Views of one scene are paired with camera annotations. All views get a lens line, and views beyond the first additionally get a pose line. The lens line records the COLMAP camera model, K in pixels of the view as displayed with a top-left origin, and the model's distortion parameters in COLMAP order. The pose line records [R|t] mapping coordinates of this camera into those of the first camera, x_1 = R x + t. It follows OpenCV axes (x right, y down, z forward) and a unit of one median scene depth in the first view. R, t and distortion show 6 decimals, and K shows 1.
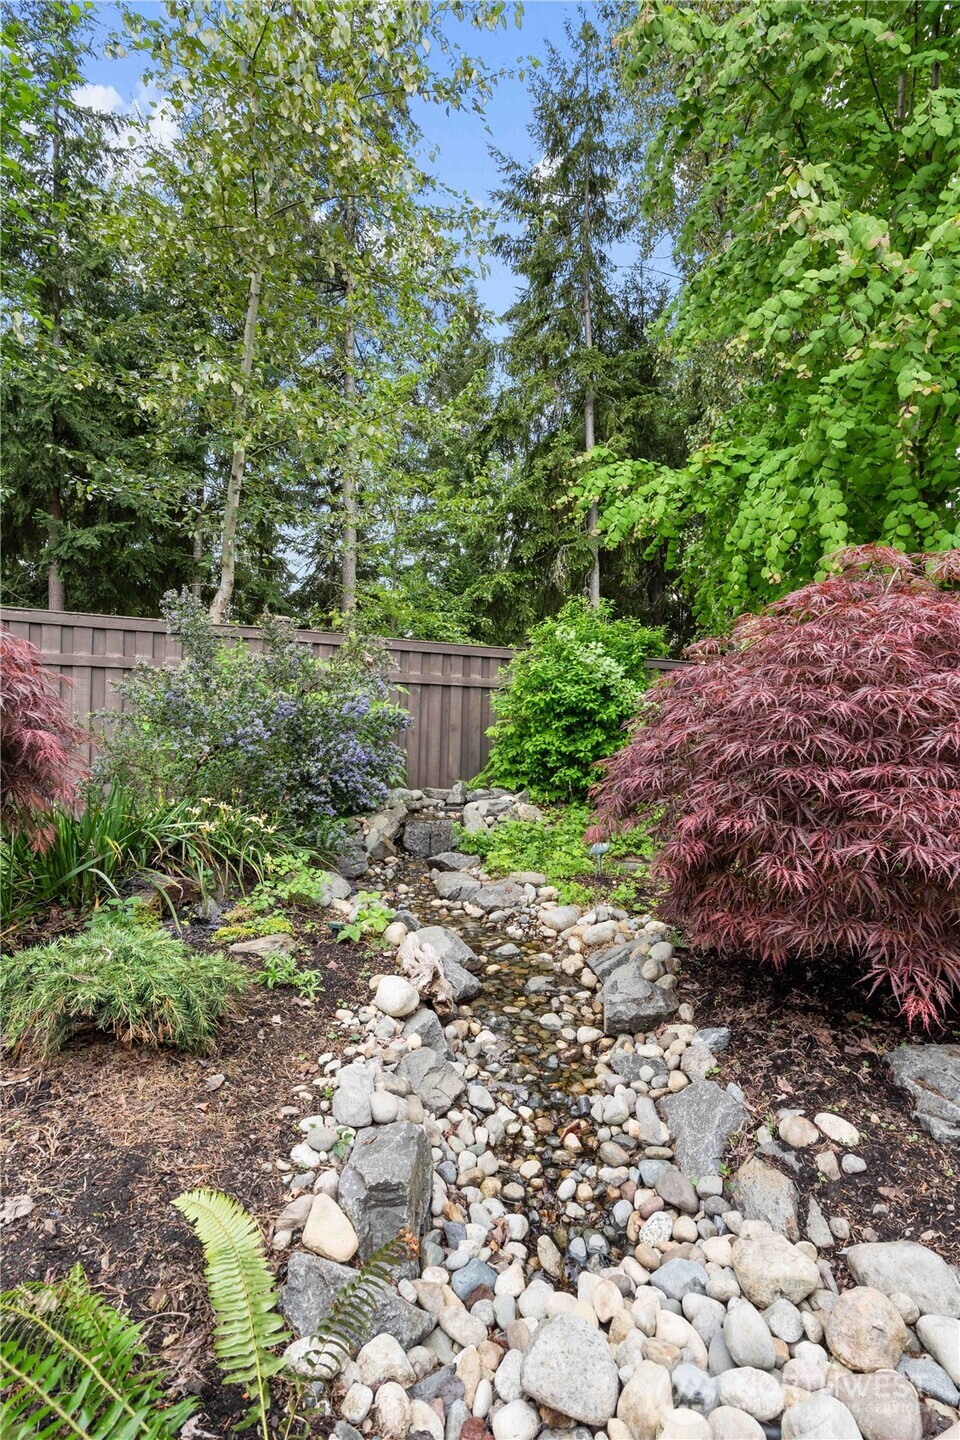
lens RADIAL K [[657.5, 0, 478.2], [0, 657.5, 719.6], [0, 0, 1]] dist [-0.010007, 0.002715]
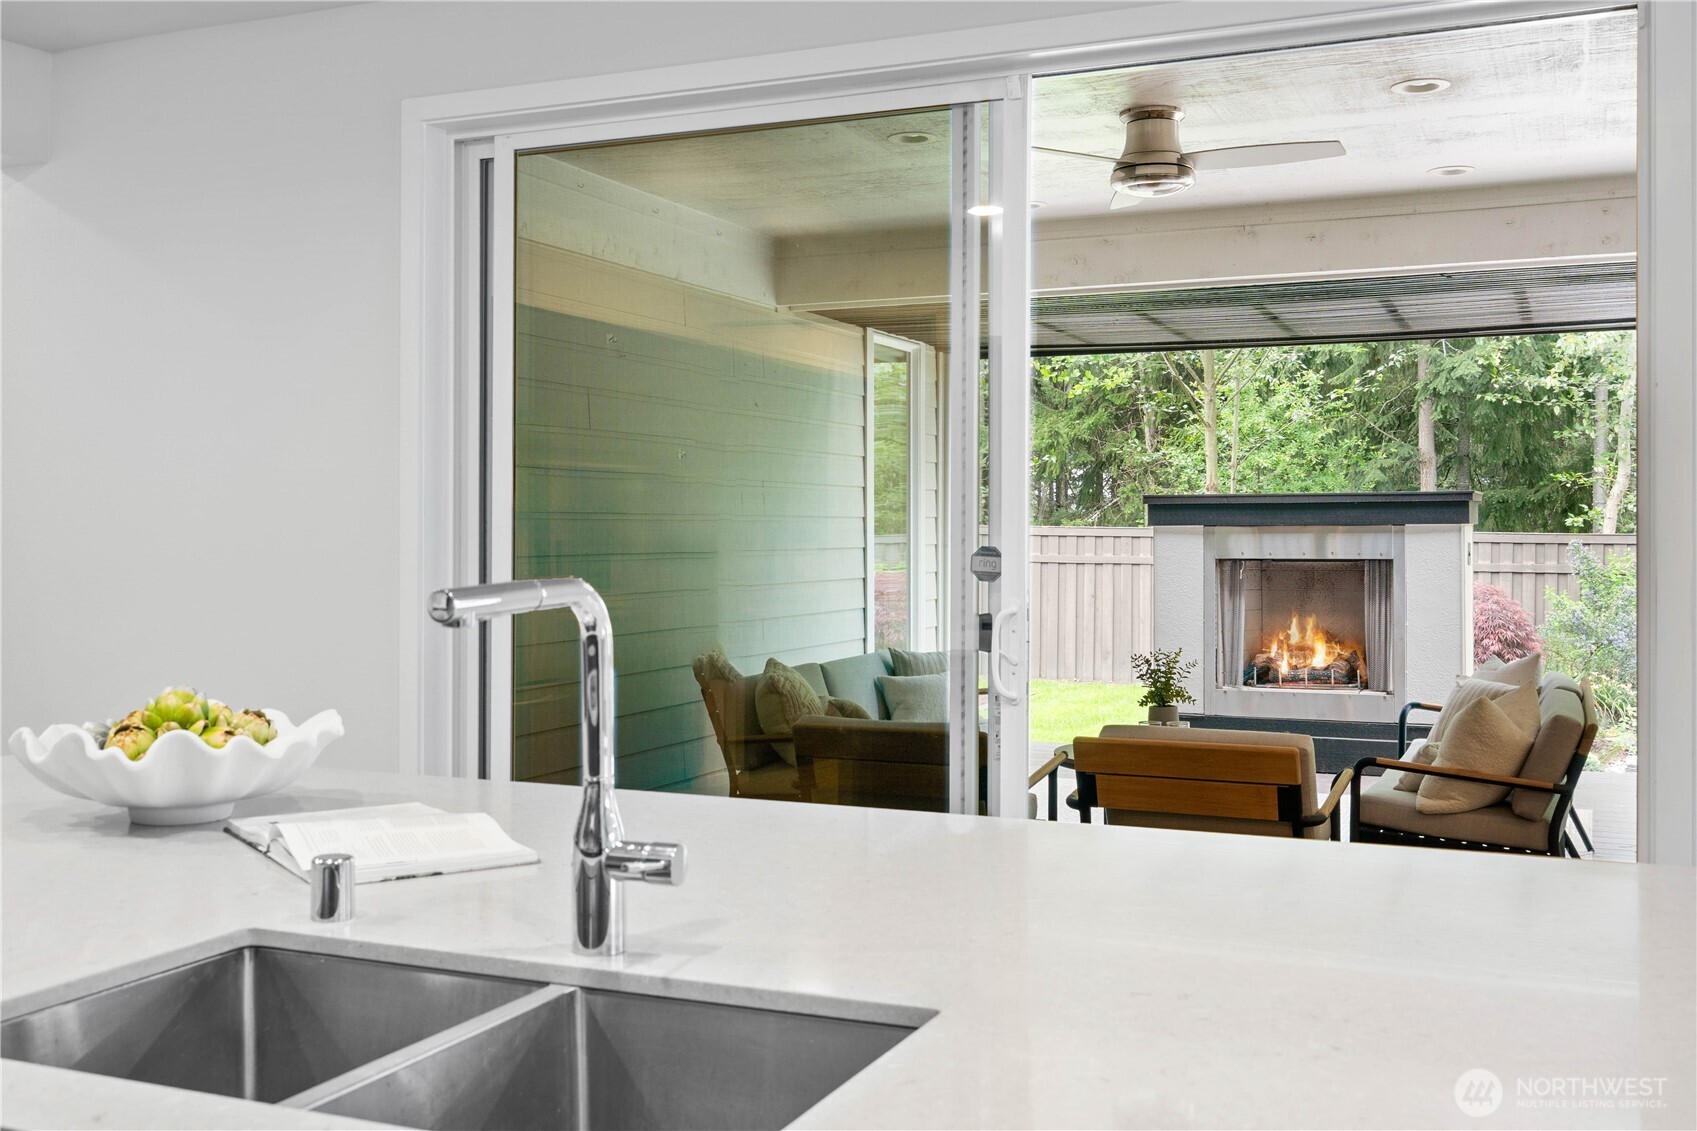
lens RADIAL K [[1694.8, 0, 850.6], [0, 1694.8, 550.9], [0, 0, 1]] dist [0.014558, 0.000000]
pose [[0.676379, 0.009886, -0.736487, 1.112543], [0.015812, 0.999485, 0.027938, -0.254470], [0.736384, -0.030542, 0.675874, -2.477293]]
